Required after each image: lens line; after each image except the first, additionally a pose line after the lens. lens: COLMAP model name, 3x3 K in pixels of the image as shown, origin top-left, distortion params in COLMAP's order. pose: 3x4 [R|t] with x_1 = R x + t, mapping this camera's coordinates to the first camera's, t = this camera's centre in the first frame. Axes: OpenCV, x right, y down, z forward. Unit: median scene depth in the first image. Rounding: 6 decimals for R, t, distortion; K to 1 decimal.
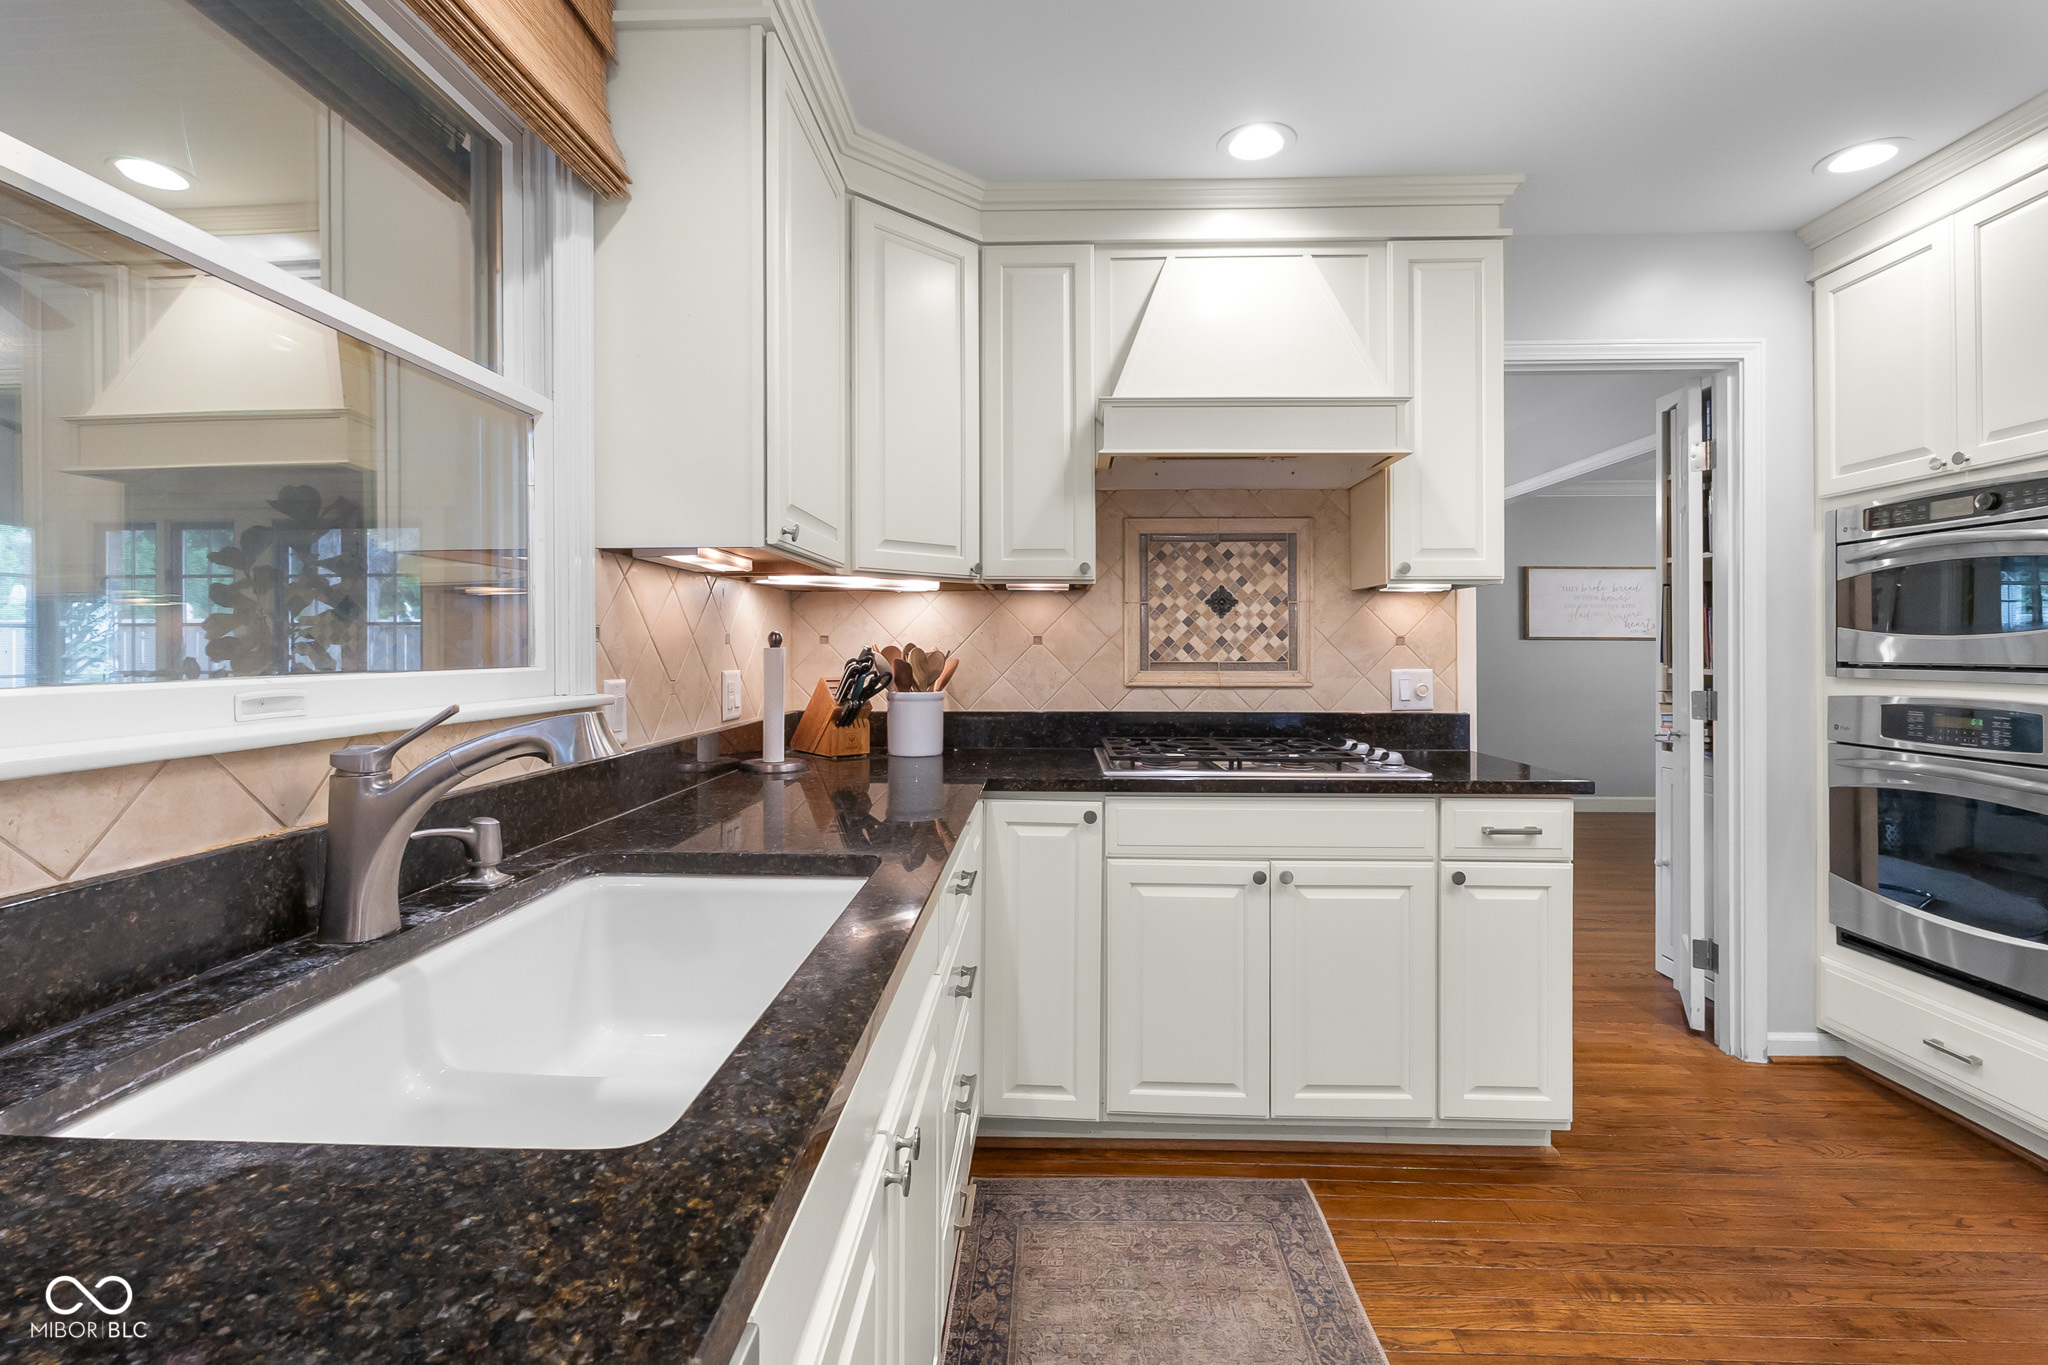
lens RADIAL K [[913.8, 0, 1026.7], [0, 913.8, 627.5], [0, 0, 1]] dist [0.000913, 0.000850]
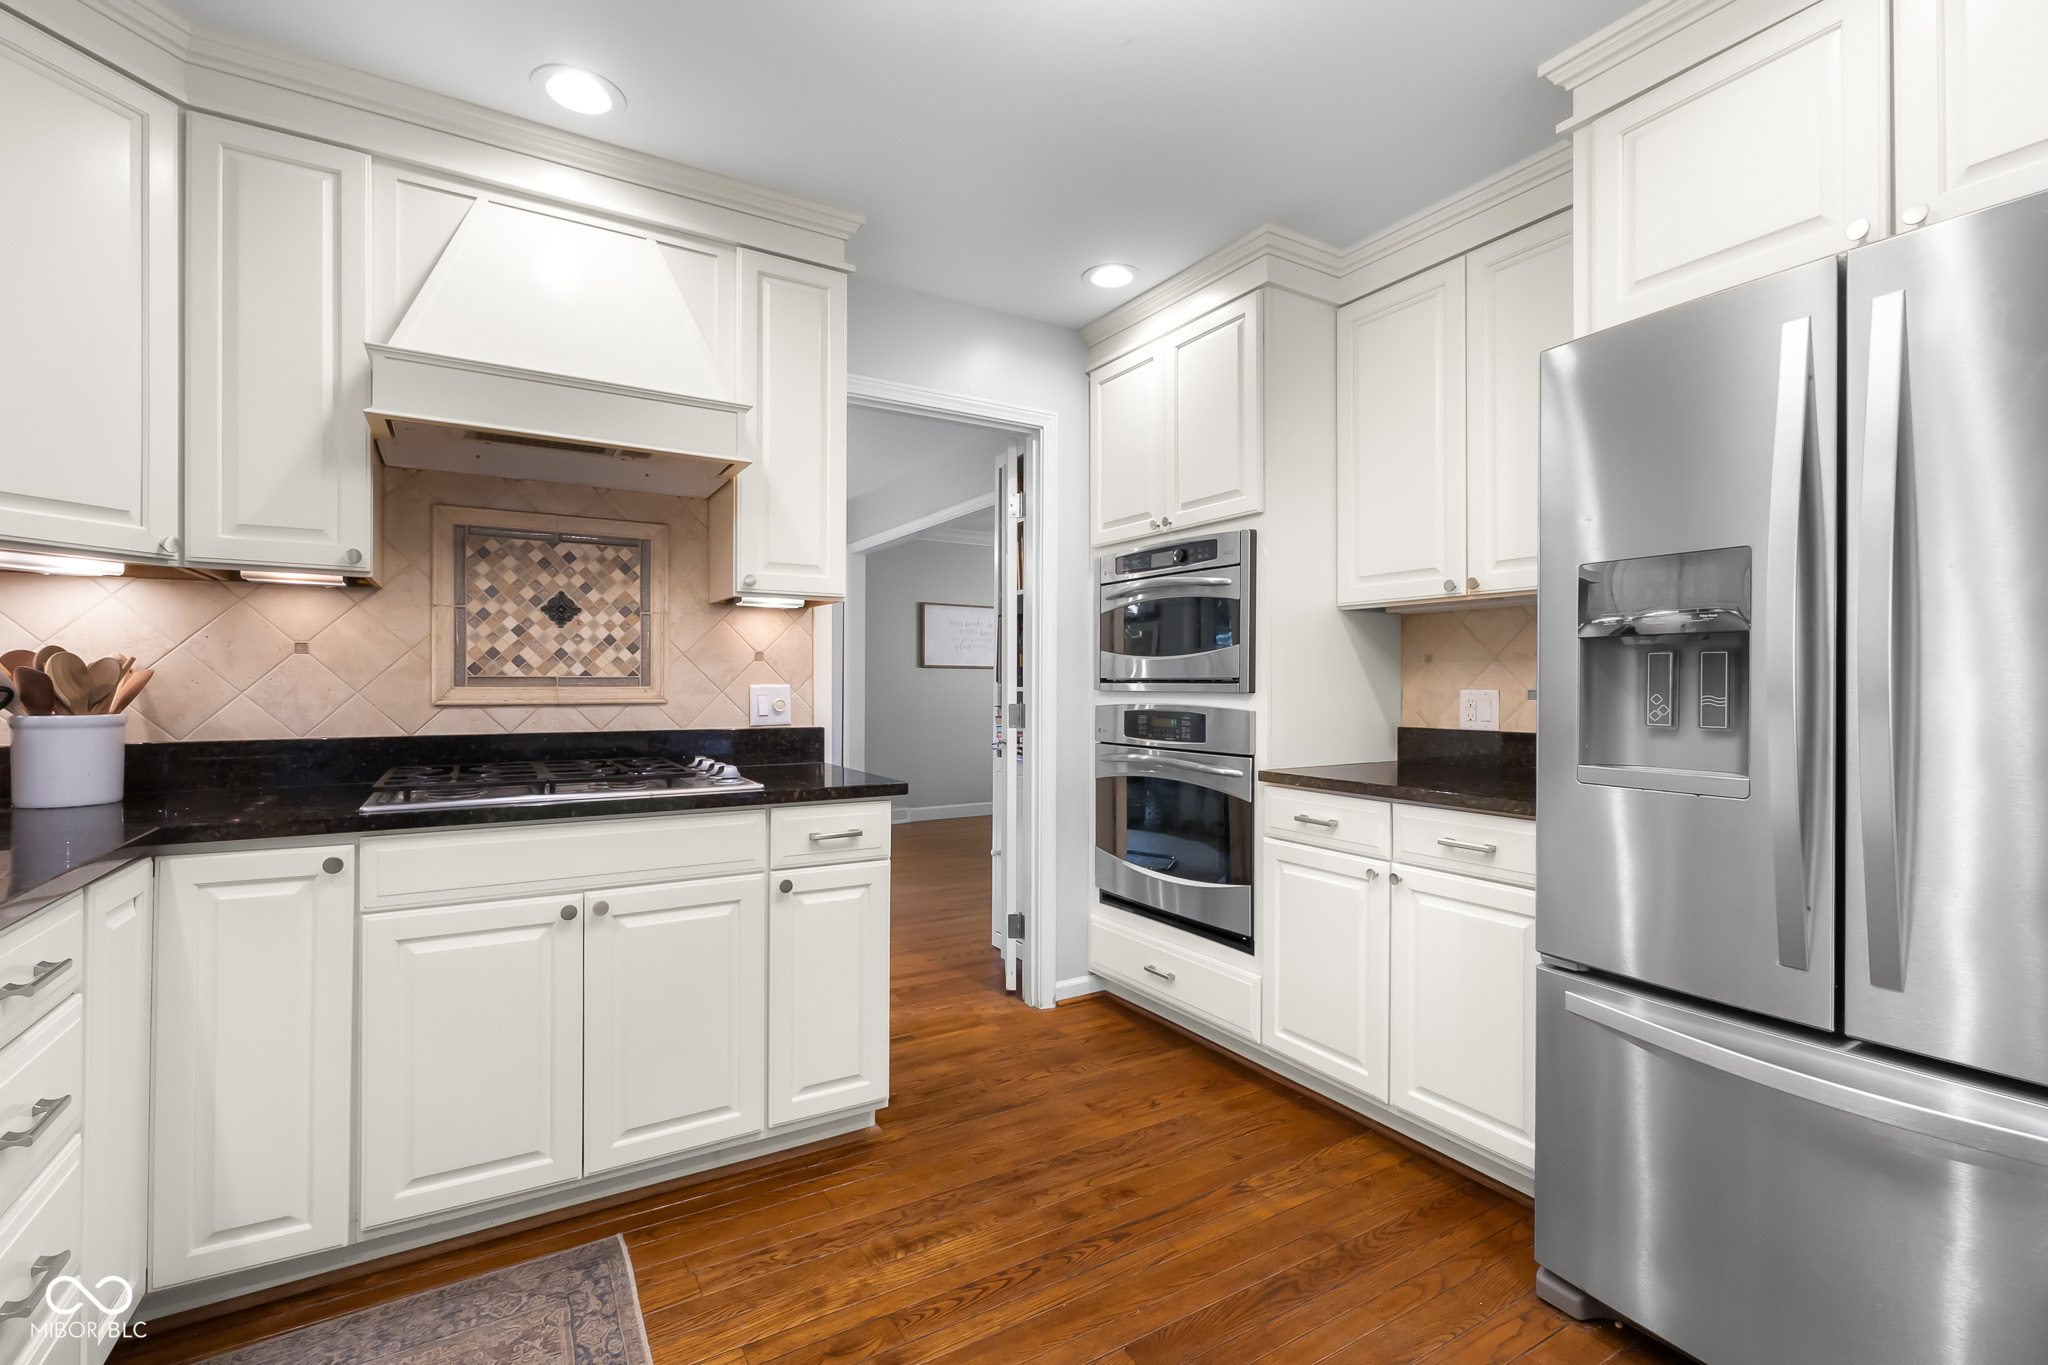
lens RADIAL K [[913.8, 0, 999.7], [0, 913.8, 655.8], [0, 0, 1]] dist [0.000913, 0.000850]
pose [[0.842394, 0.015341, 0.538644, 0.108822], [-0.015298, 0.999873, -0.004552, 0.017192], [-0.538645, -0.004405, 0.842521, 0.017594]]
